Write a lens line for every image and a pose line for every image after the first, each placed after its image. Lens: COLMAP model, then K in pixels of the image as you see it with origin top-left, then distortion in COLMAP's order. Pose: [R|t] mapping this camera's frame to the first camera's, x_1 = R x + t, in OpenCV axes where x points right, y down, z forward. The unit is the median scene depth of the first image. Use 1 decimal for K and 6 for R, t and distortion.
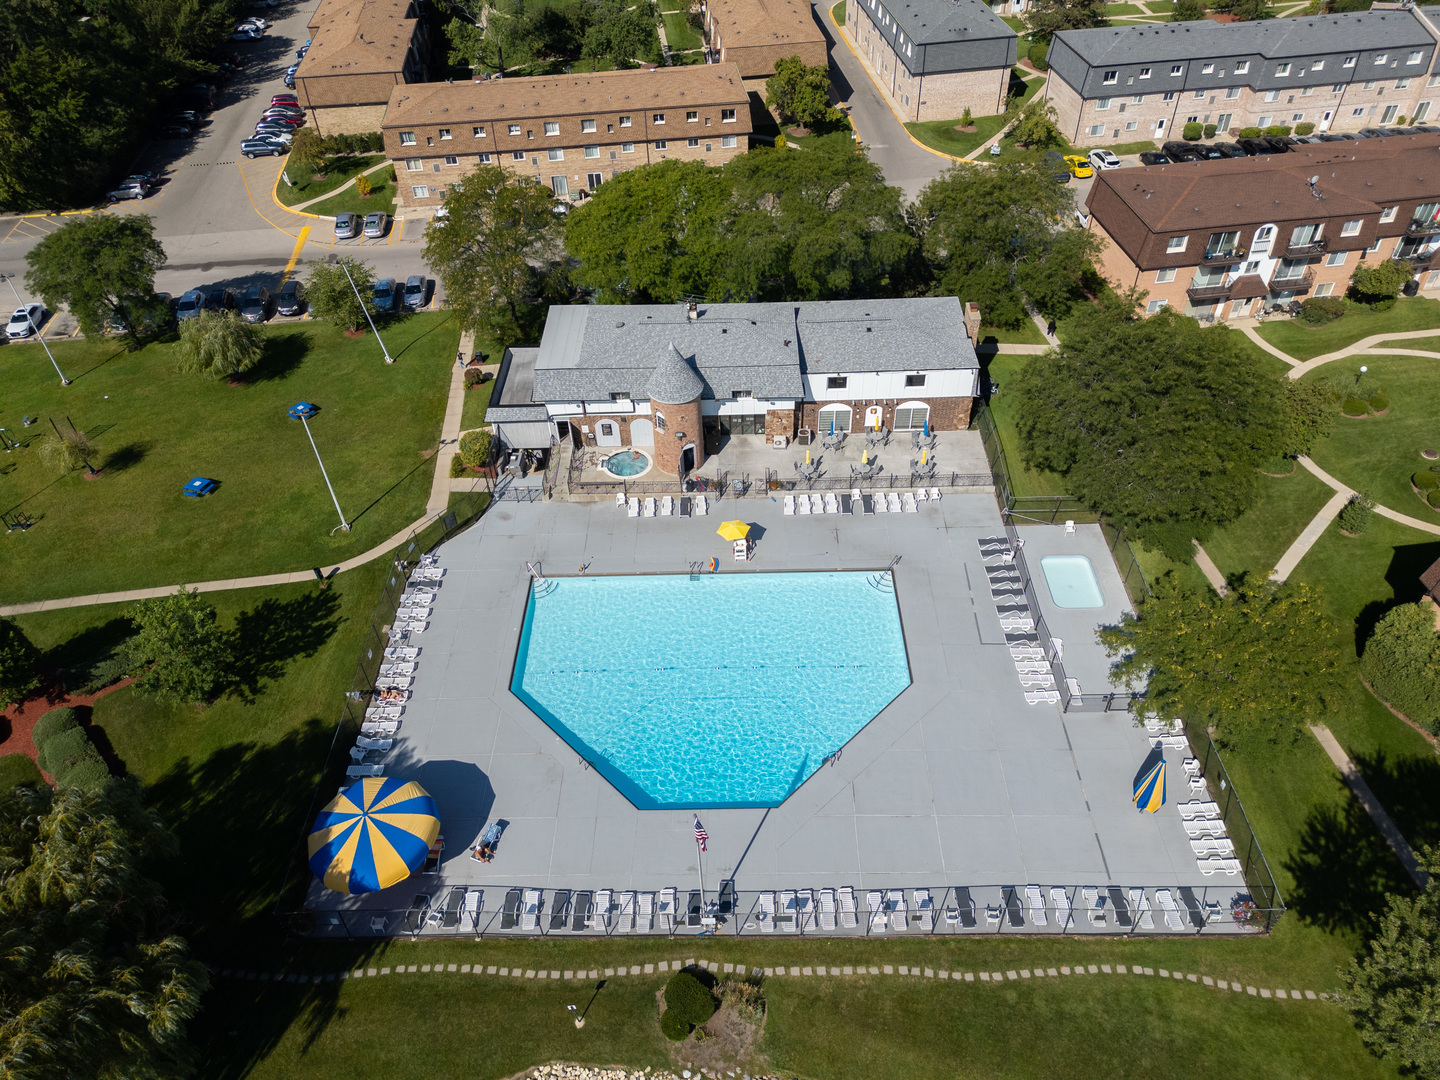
lens RADIAL K [[1005.7, 0, 720.1], [0, 1005.7, 548.1], [0, 0, 1]] dist [0.072386, -0.056207]
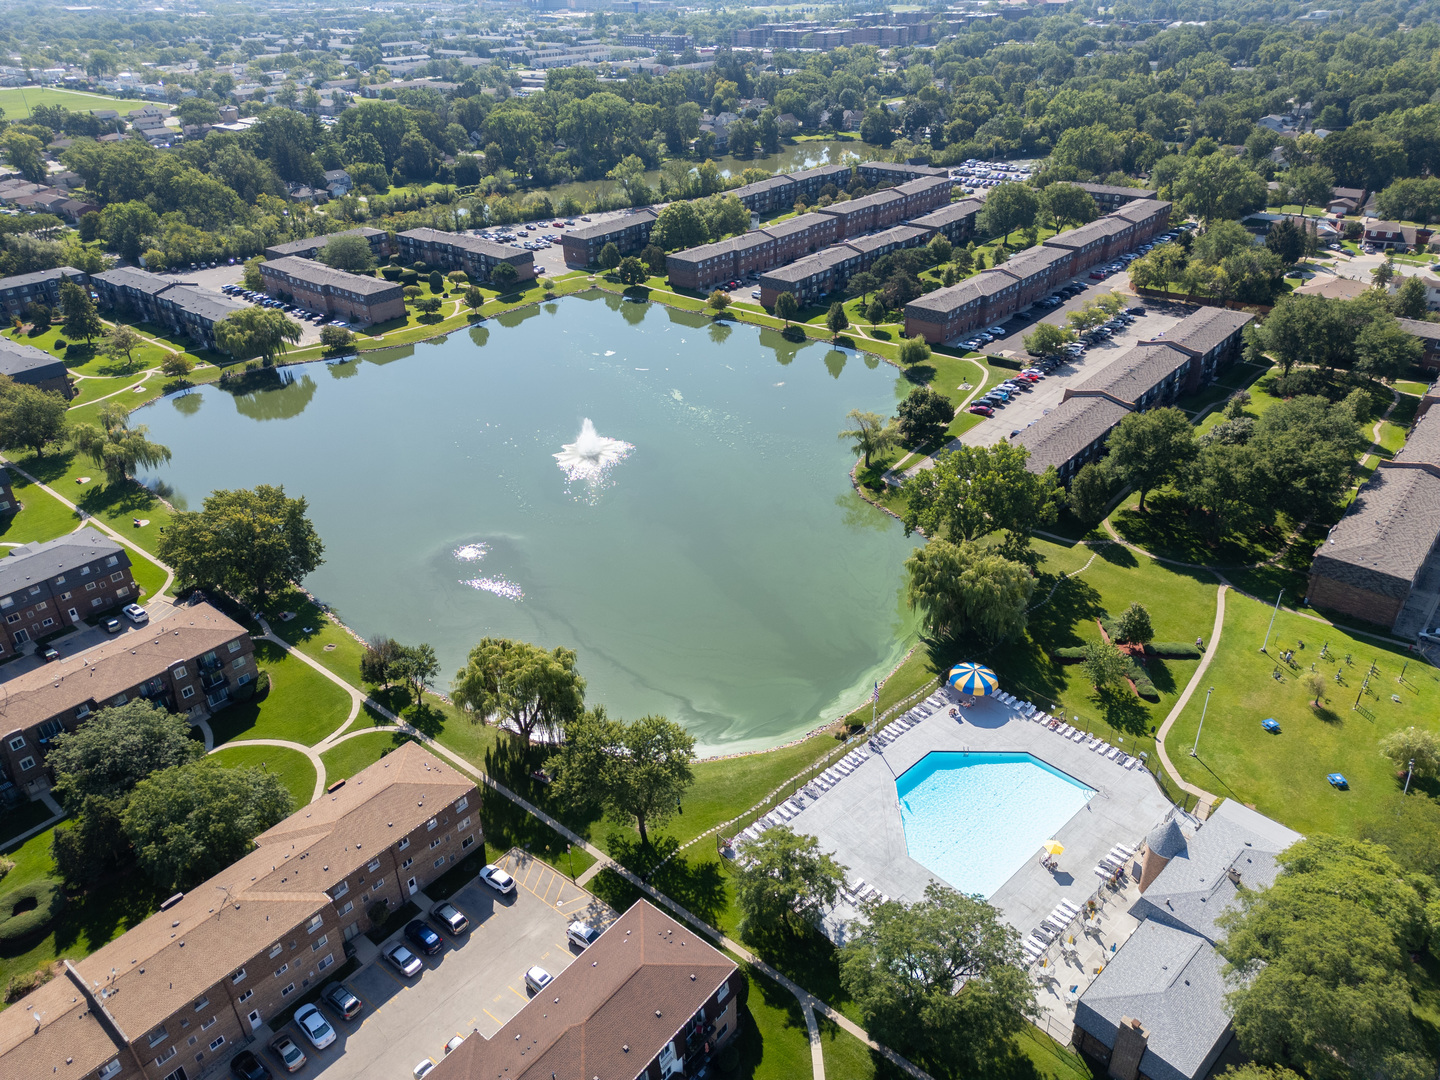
lens RADIAL K [[1005.7, 0, 720.1], [0, 1005.7, 548.1], [0, 0, 1]] dist [0.072386, -0.056207]
pose [[-0.731065, 0.379486, -0.567040, 1.211170], [-0.429601, 0.389639, 0.814631, -1.376438], [0.530082, 0.839150, -0.121823, 0.528161]]
